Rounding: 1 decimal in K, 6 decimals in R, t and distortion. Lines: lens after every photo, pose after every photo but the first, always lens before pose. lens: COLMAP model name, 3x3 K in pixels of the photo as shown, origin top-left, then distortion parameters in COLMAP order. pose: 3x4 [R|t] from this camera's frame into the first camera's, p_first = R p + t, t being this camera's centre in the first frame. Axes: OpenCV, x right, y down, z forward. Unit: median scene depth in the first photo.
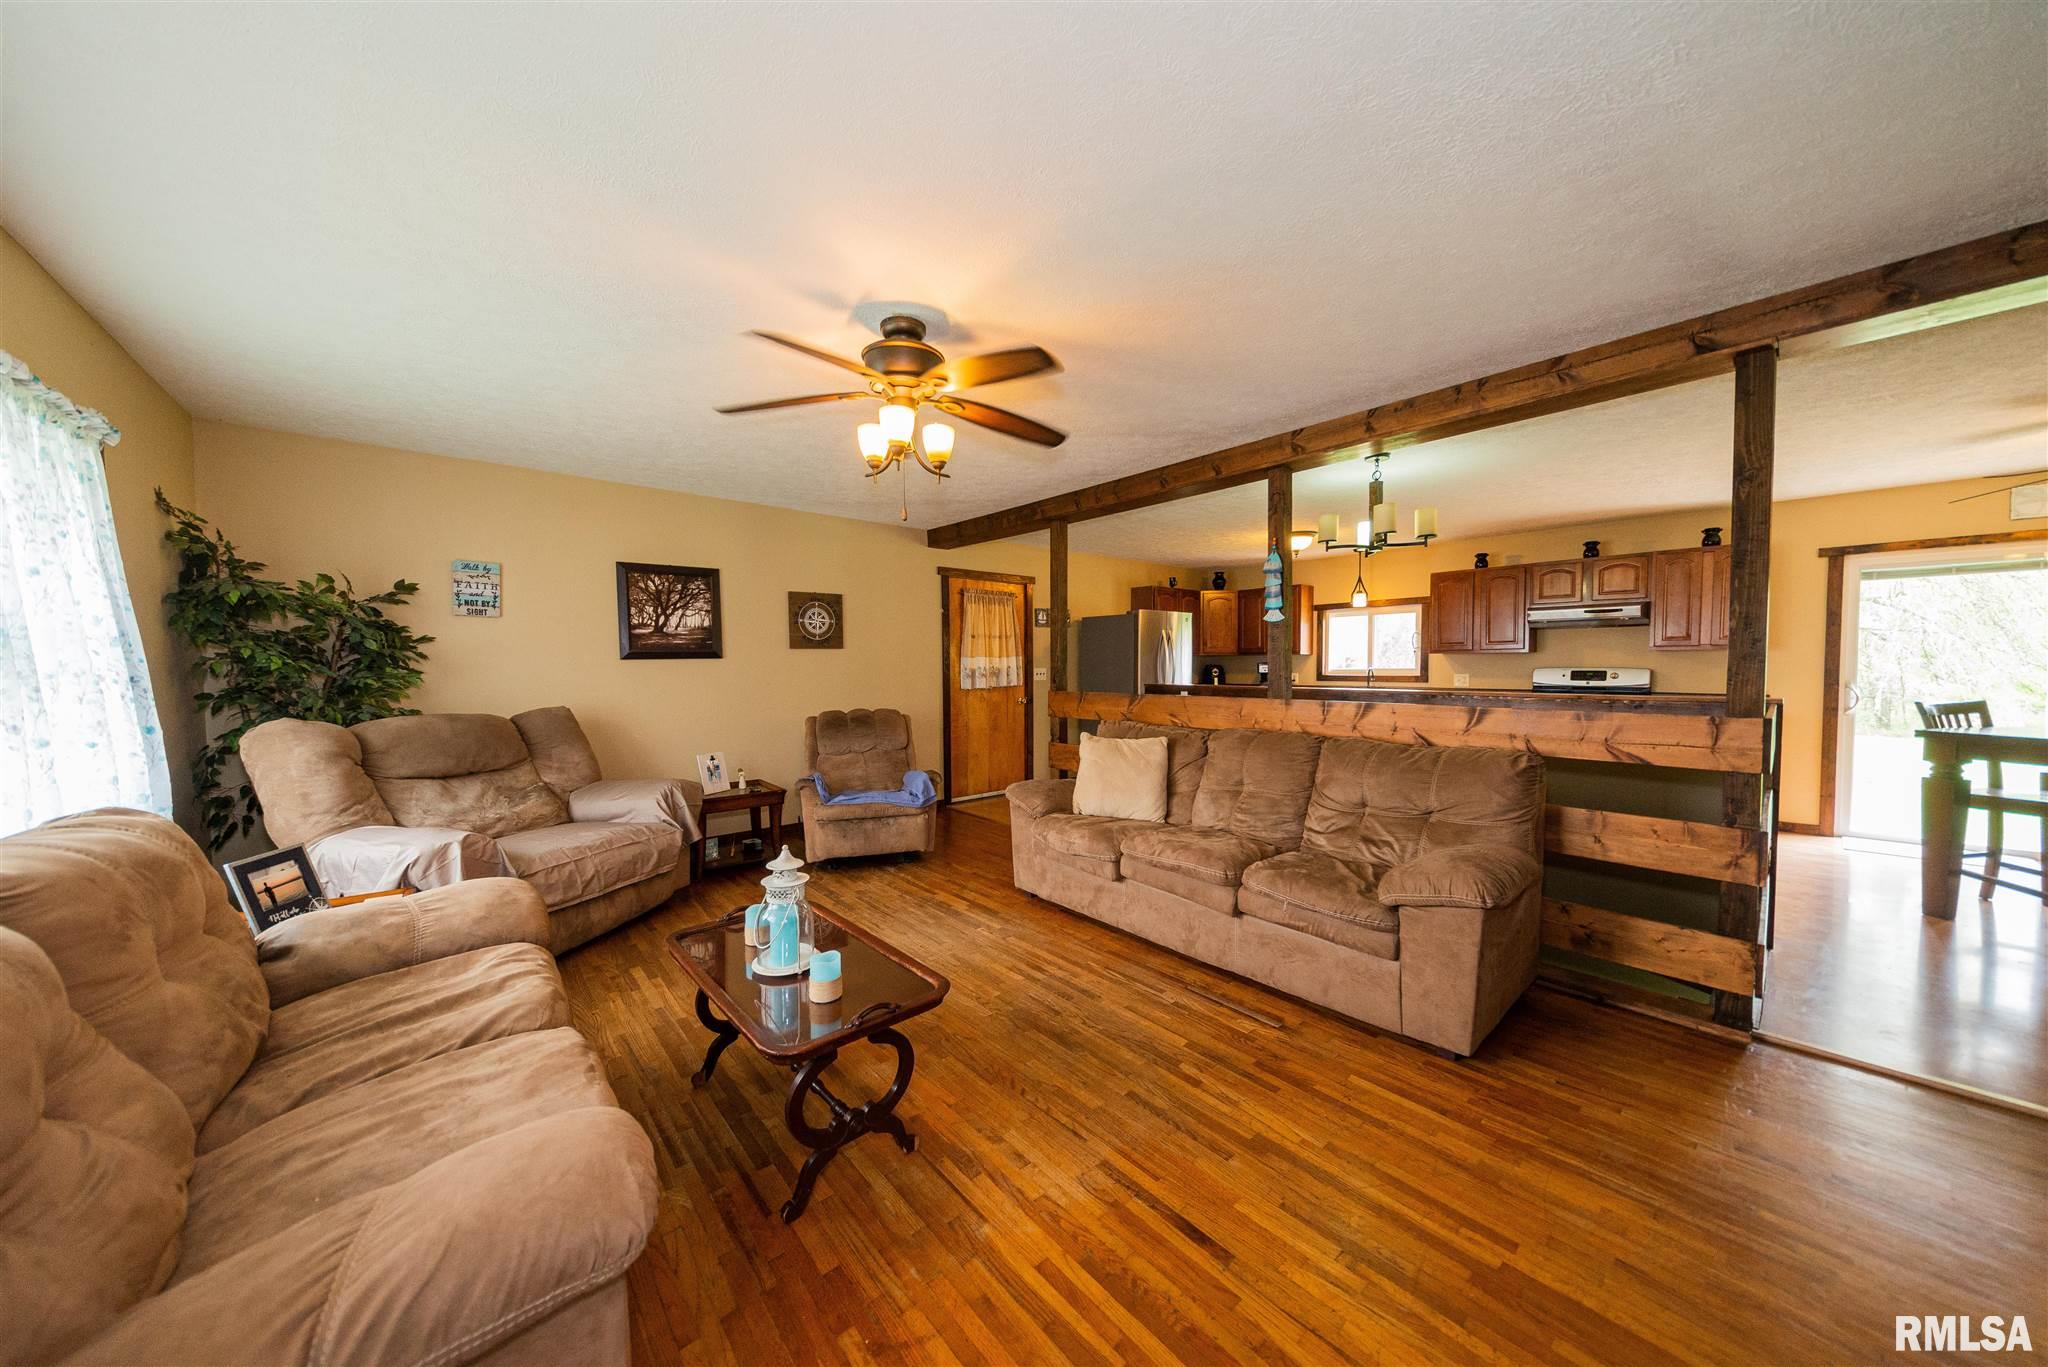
lens RADIAL K [[674.2, 0, 1018.1], [0, 674.2, 681.4], [0, 0, 1]] dist [-0.000189, -0.000052]
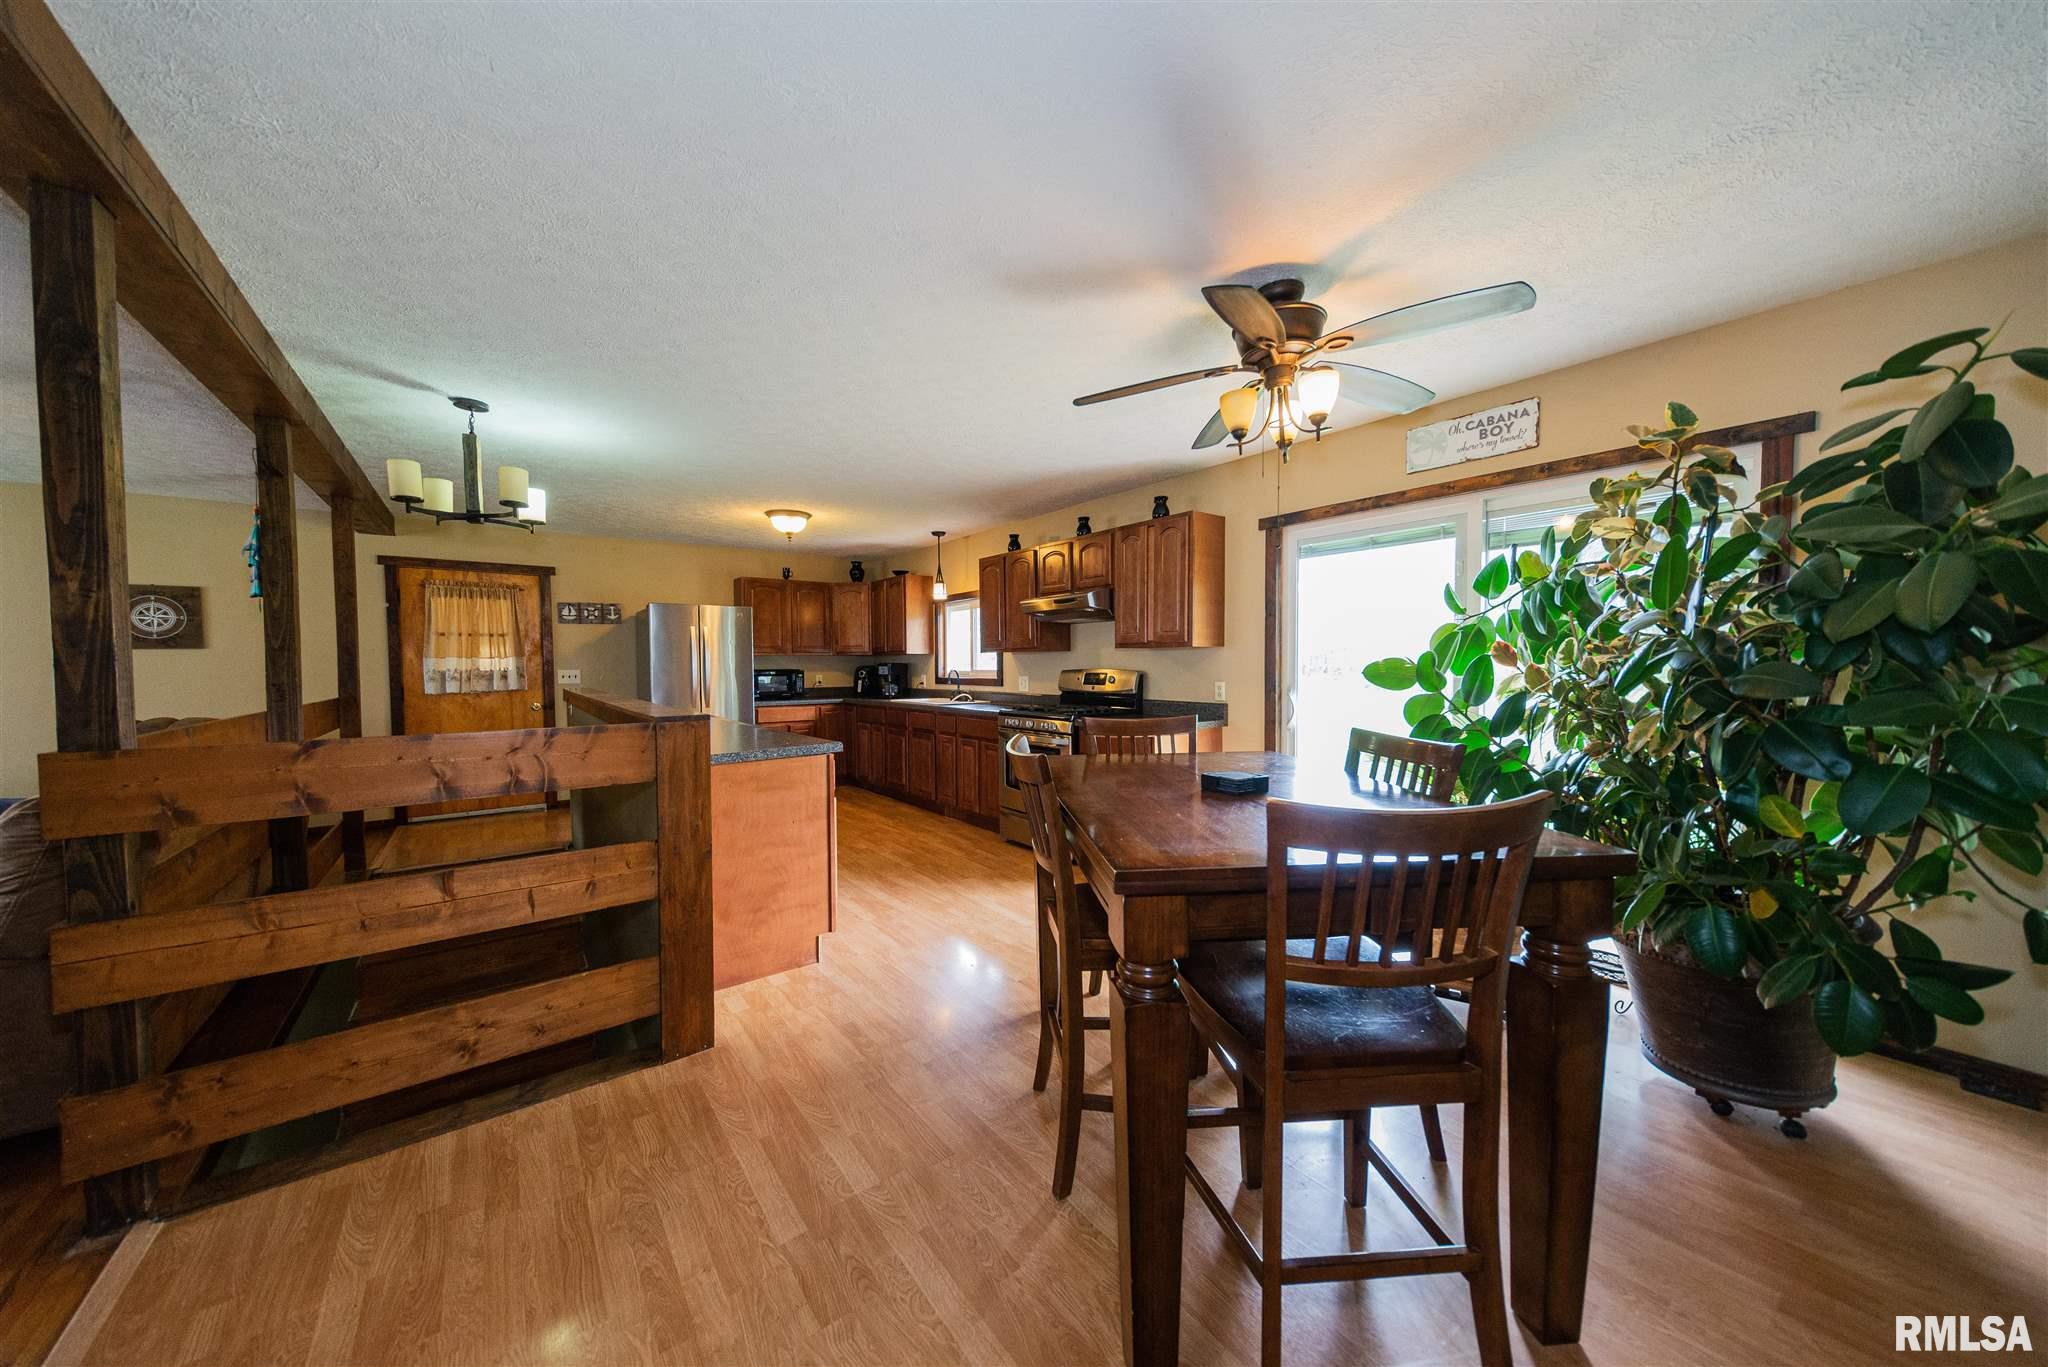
lens RADIAL K [[674.2, 0, 1030.8], [0, 674.2, 684.2], [0, 0, 1]] dist [-0.000189, -0.000052]
pose [[0.998553, 0.000470, -0.053778, 0.761840], [-0.000246, 0.999991, 0.004160, -0.005041], [0.053780, -0.004141, 0.998544, 0.156770]]
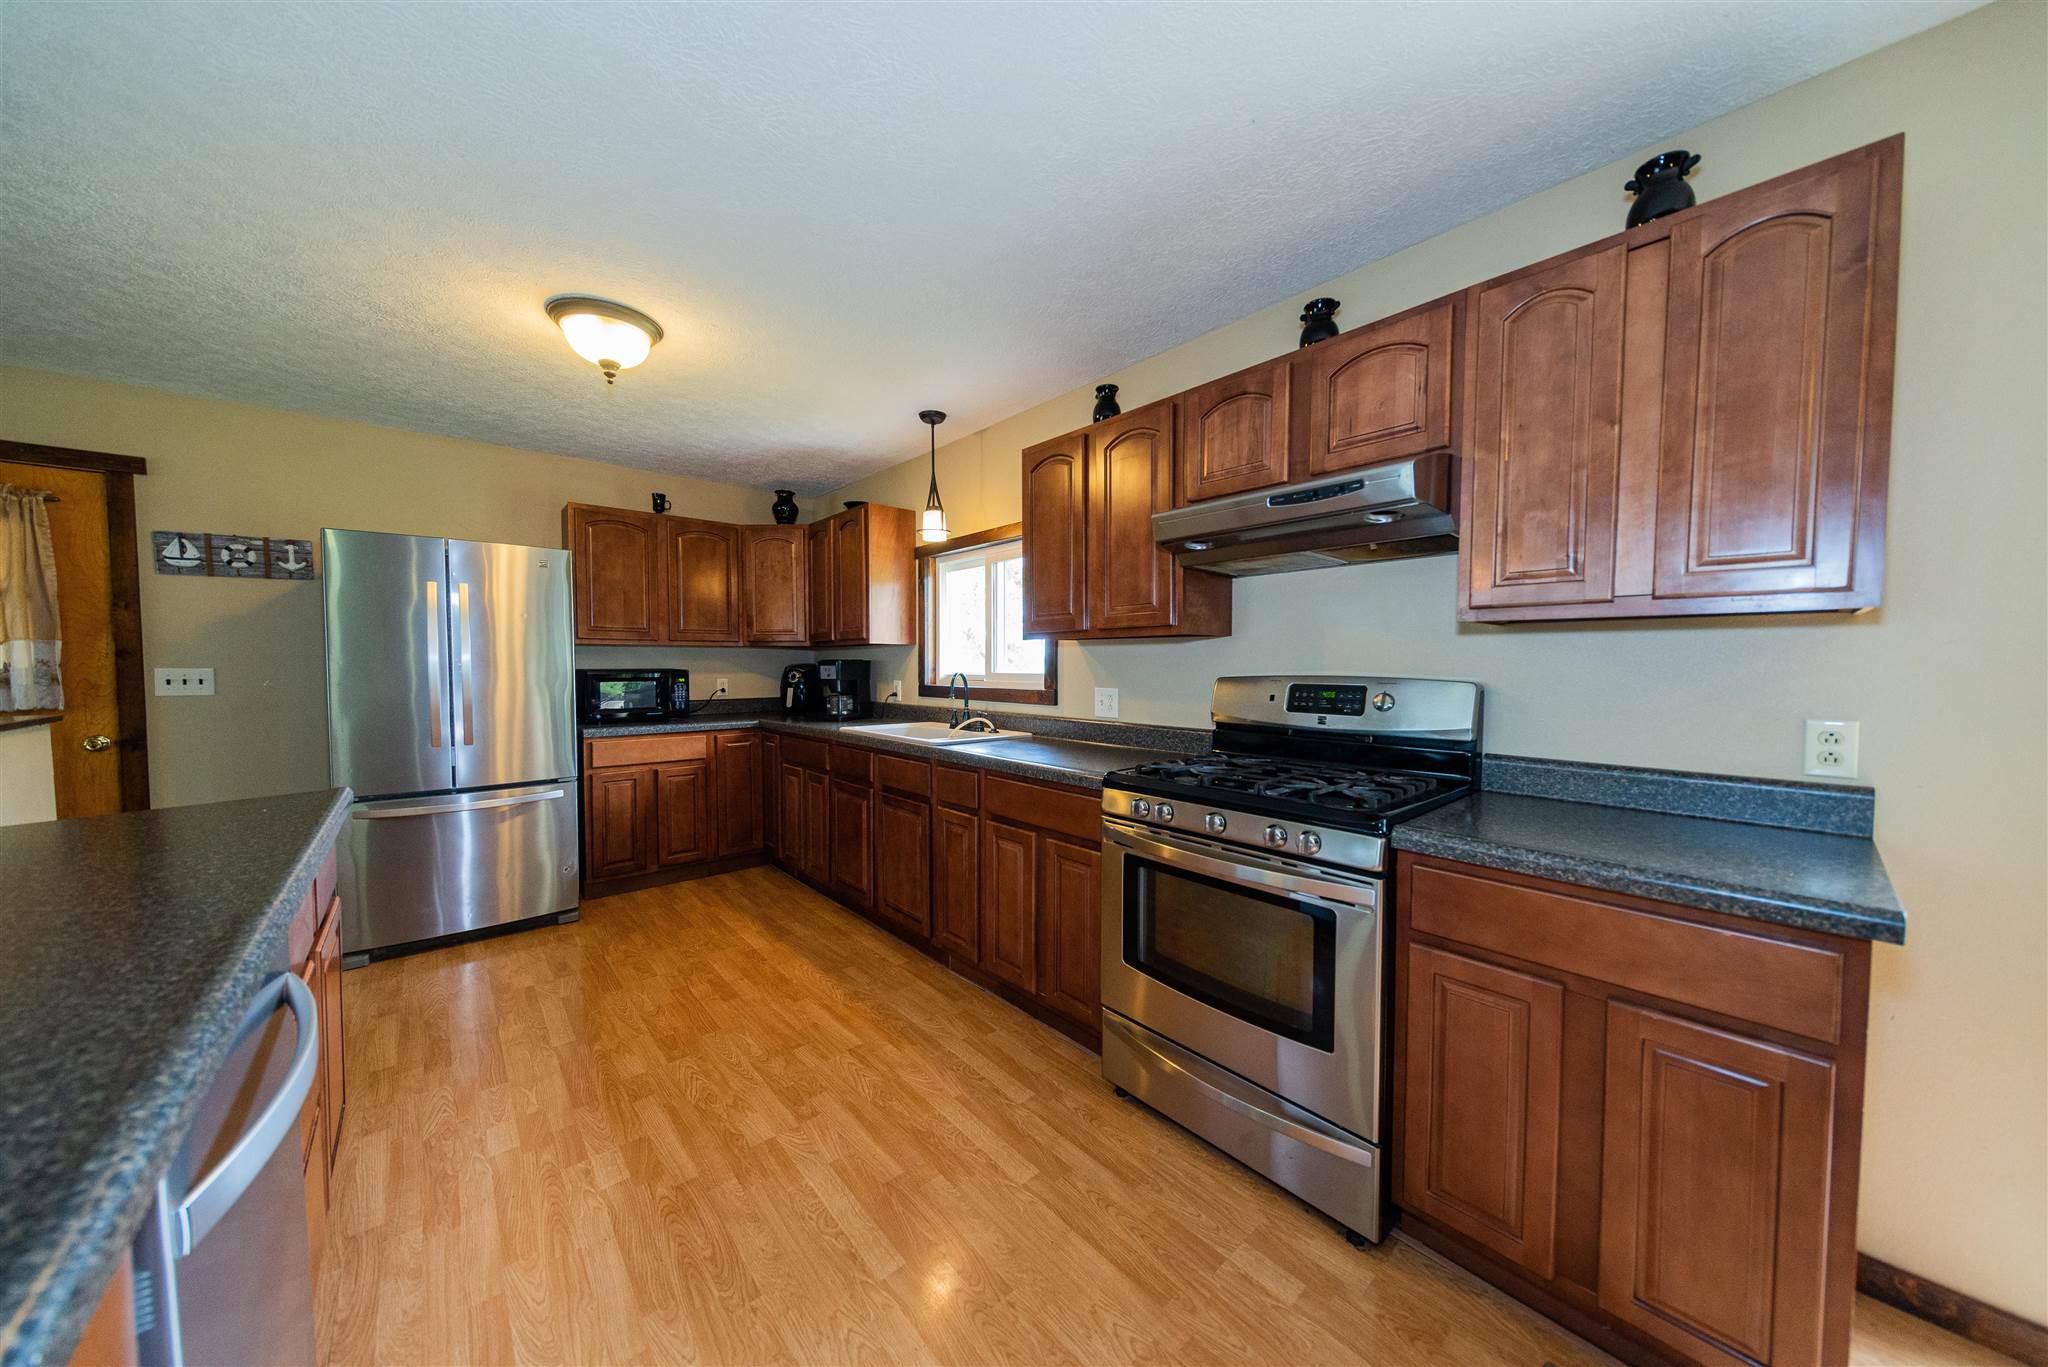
lens RADIAL K [[674.2, 0, 1026.8], [0, 674.2, 686.6], [0, 0, 1]] dist [-0.000189, -0.000052]
pose [[0.999956, 0.006108, 0.007172, 0.644968], [-0.006168, 0.999946, 0.008345, -0.015963], [-0.007121, -0.008389, 0.999939, 0.608279]]
